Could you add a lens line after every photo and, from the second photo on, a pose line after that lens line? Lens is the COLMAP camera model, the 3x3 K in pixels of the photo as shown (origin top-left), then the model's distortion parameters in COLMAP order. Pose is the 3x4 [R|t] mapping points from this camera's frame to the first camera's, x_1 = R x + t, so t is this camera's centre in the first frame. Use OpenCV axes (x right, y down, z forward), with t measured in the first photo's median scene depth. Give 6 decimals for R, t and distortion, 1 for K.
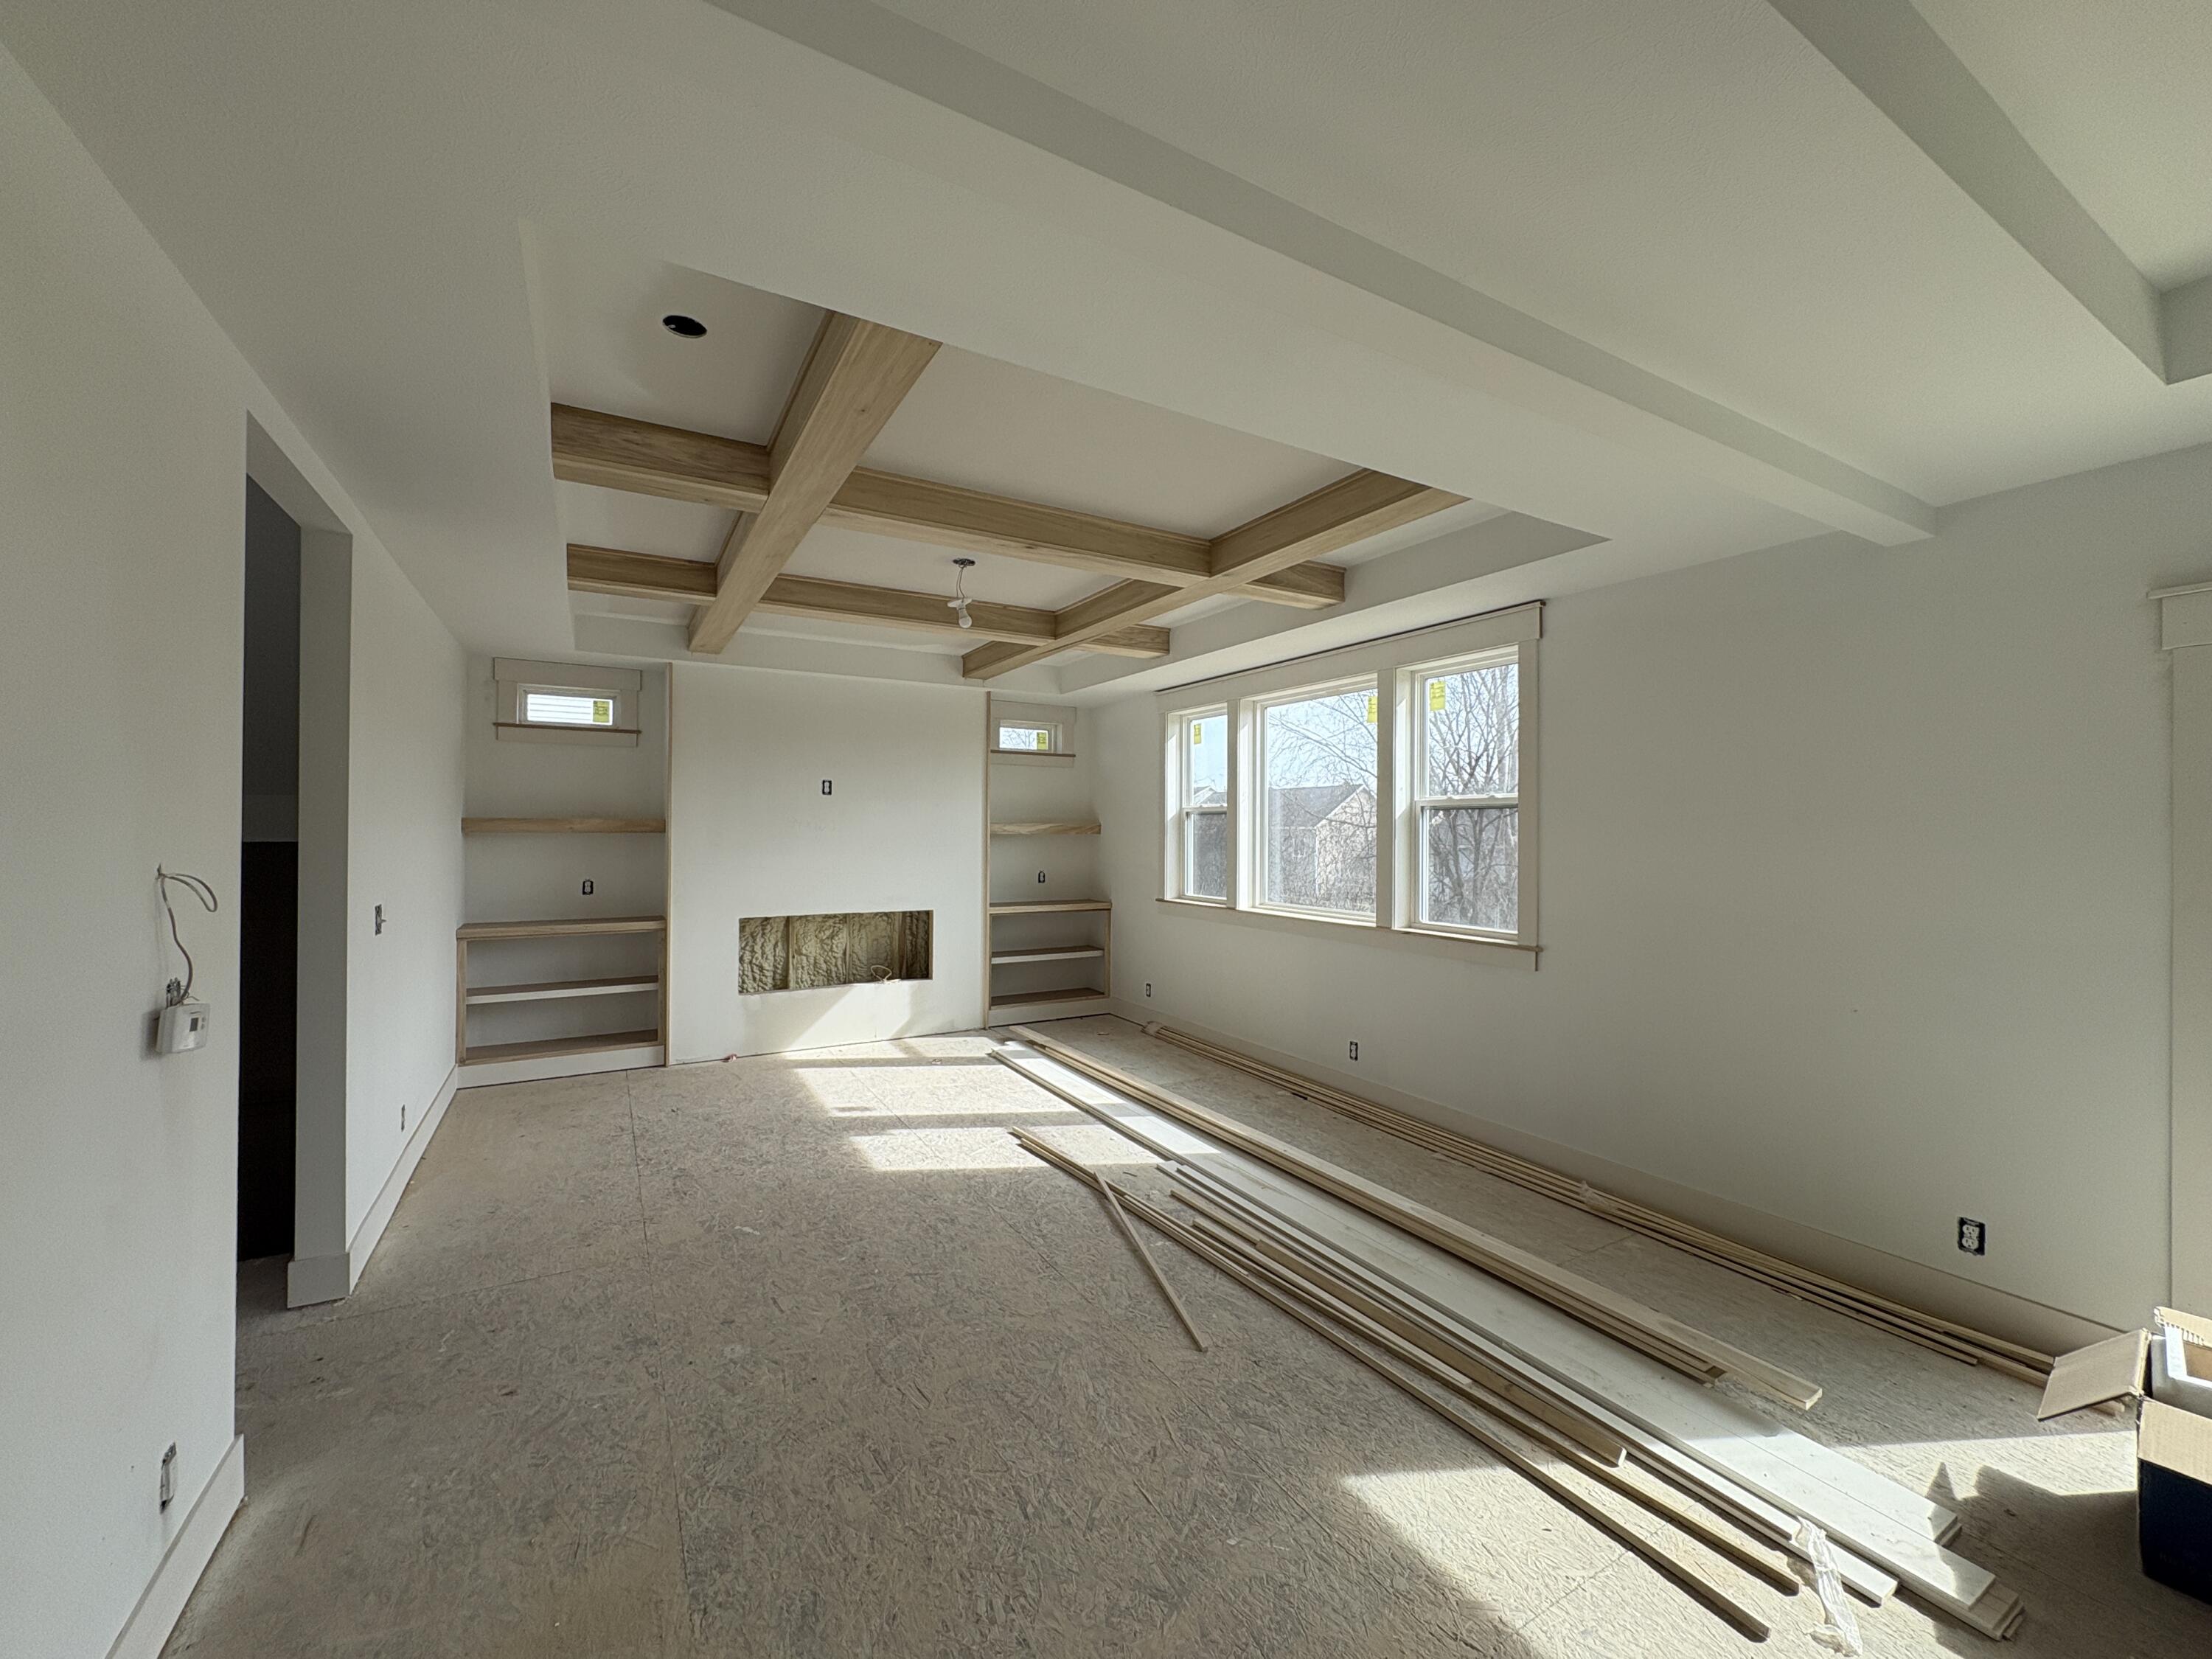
lens RADIAL K [[883.7, 0, 1106.6], [0, 883.7, 827.3], [0, 0, 1]] dist [0.000910, 0.000722]
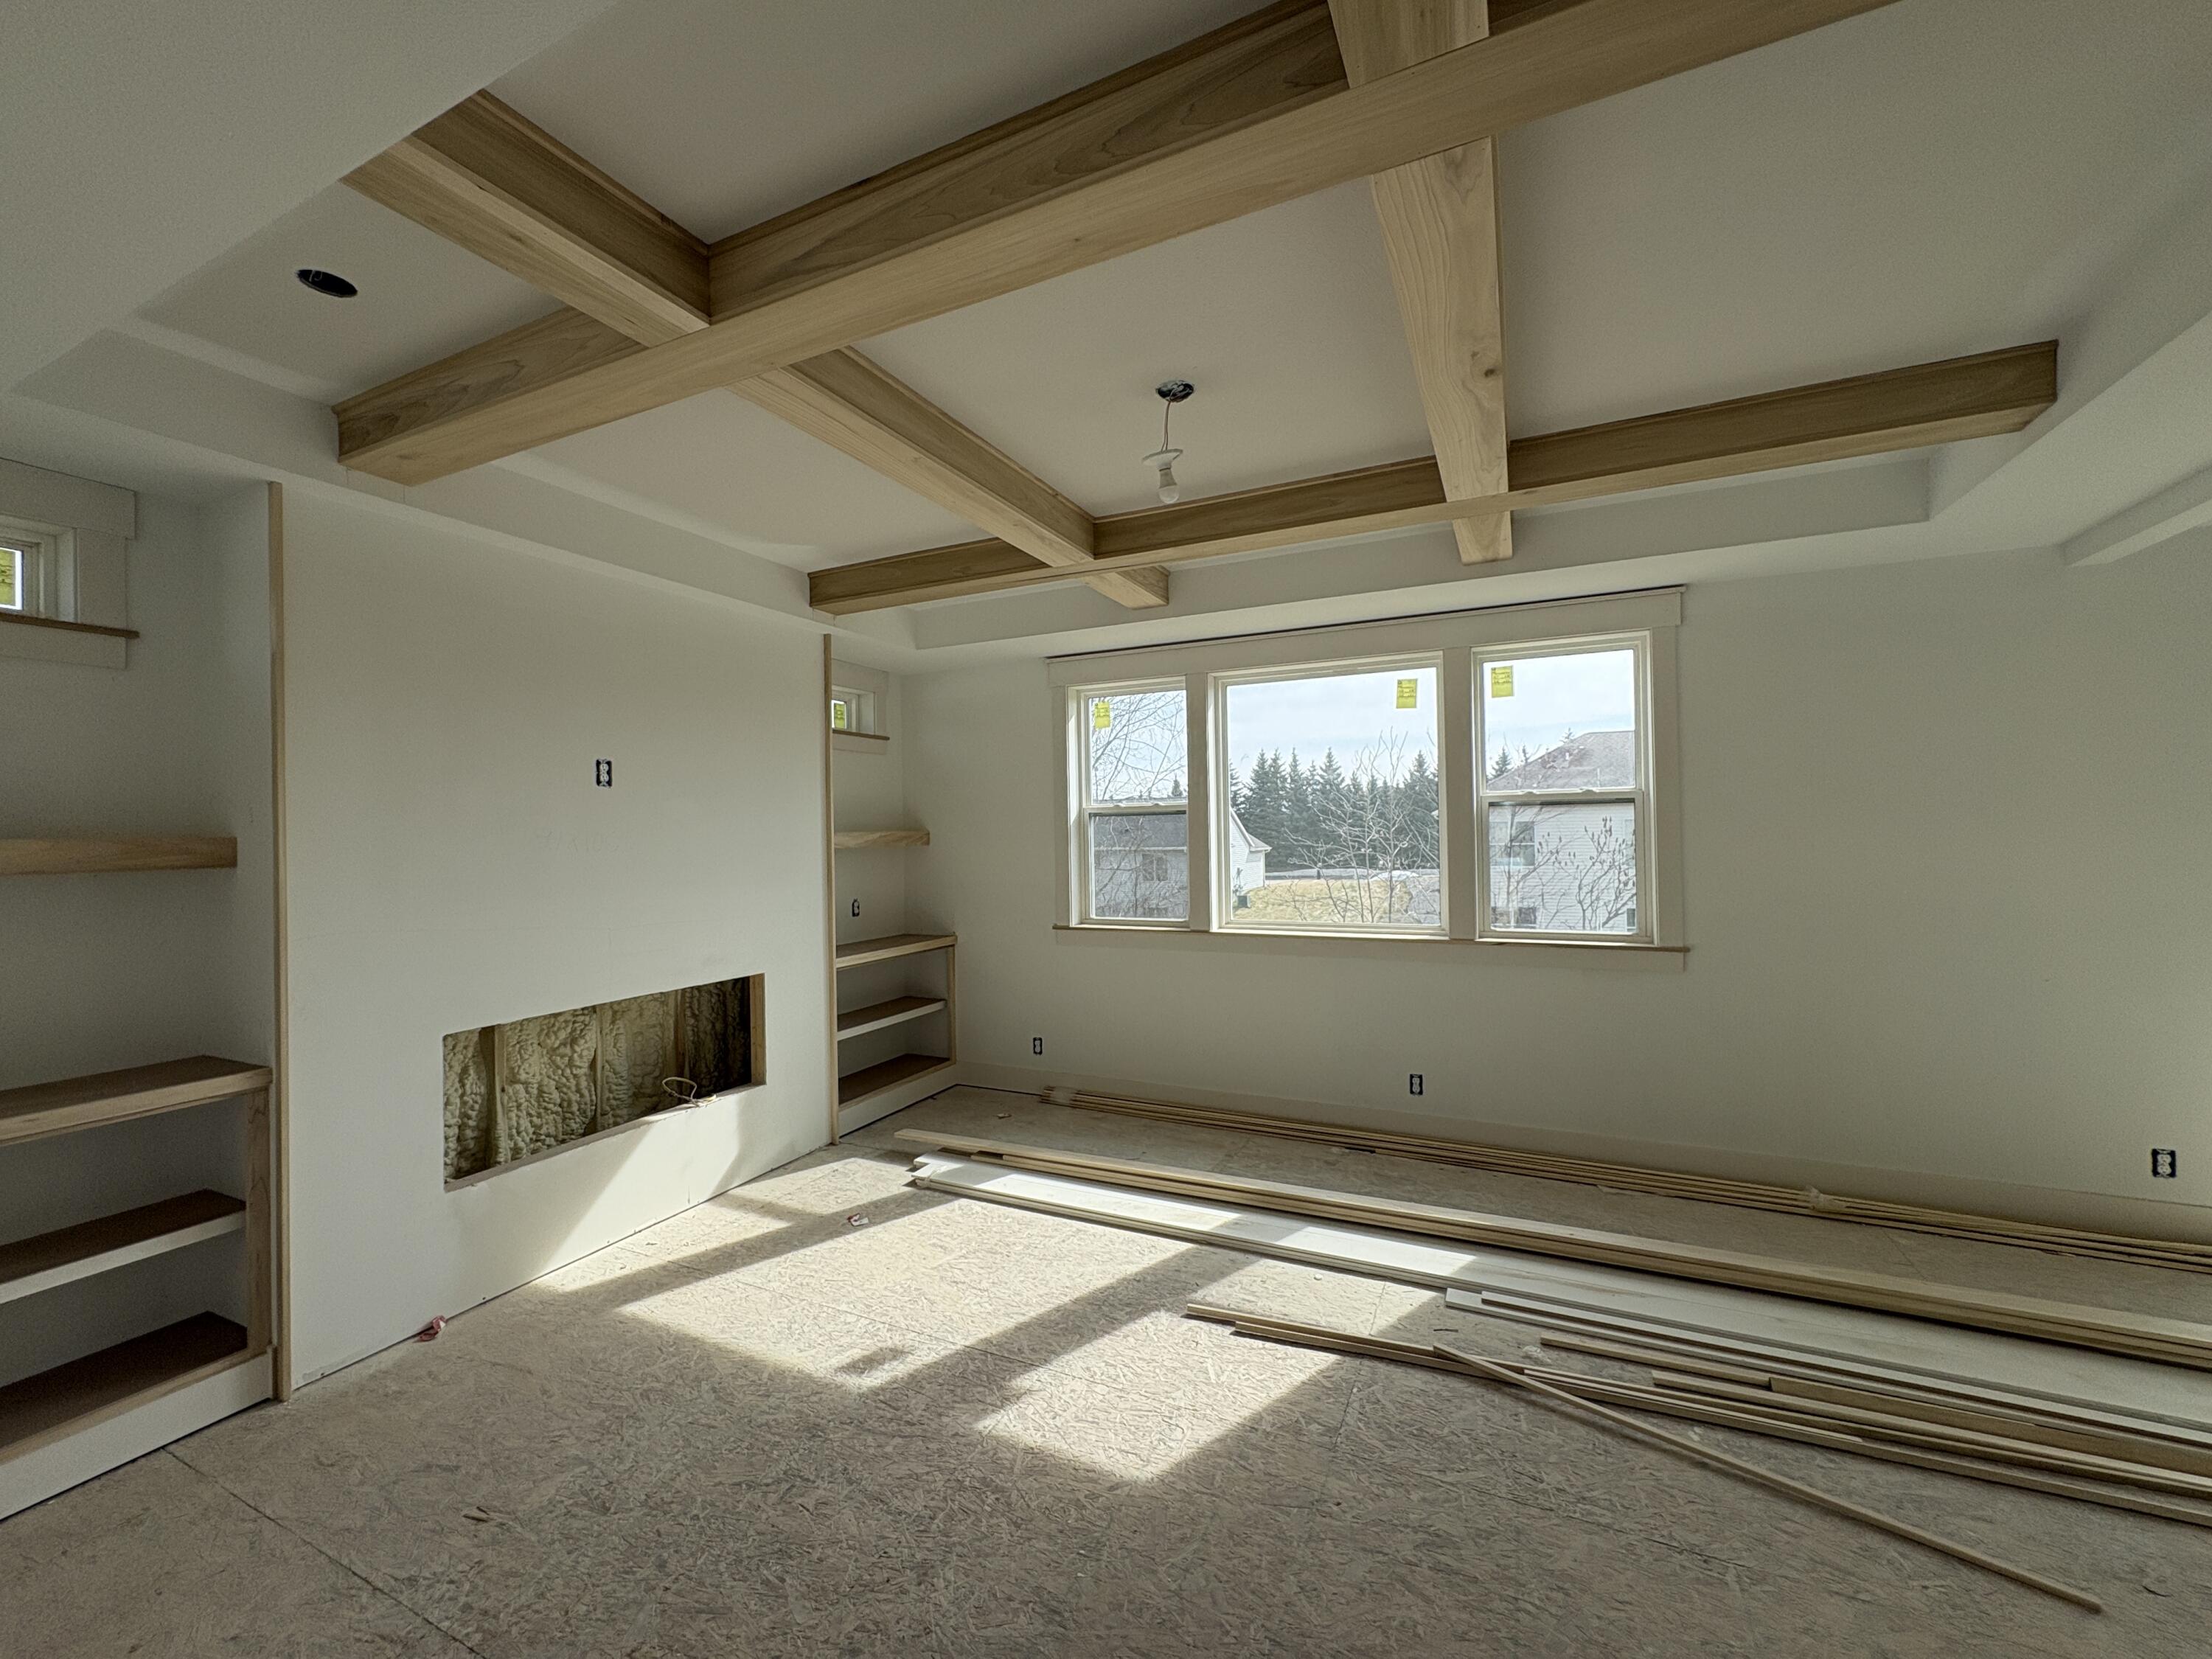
lens RADIAL K [[883.7, 0, 1107.2], [0, 883.7, 827.8], [0, 0, 1]] dist [0.000910, 0.000722]
pose [[0.823923, -0.017794, 0.566422, -0.406142], [0.020773, 0.999784, 0.001192, -0.005627], [-0.566321, 0.010785, 0.824114, 0.403368]]
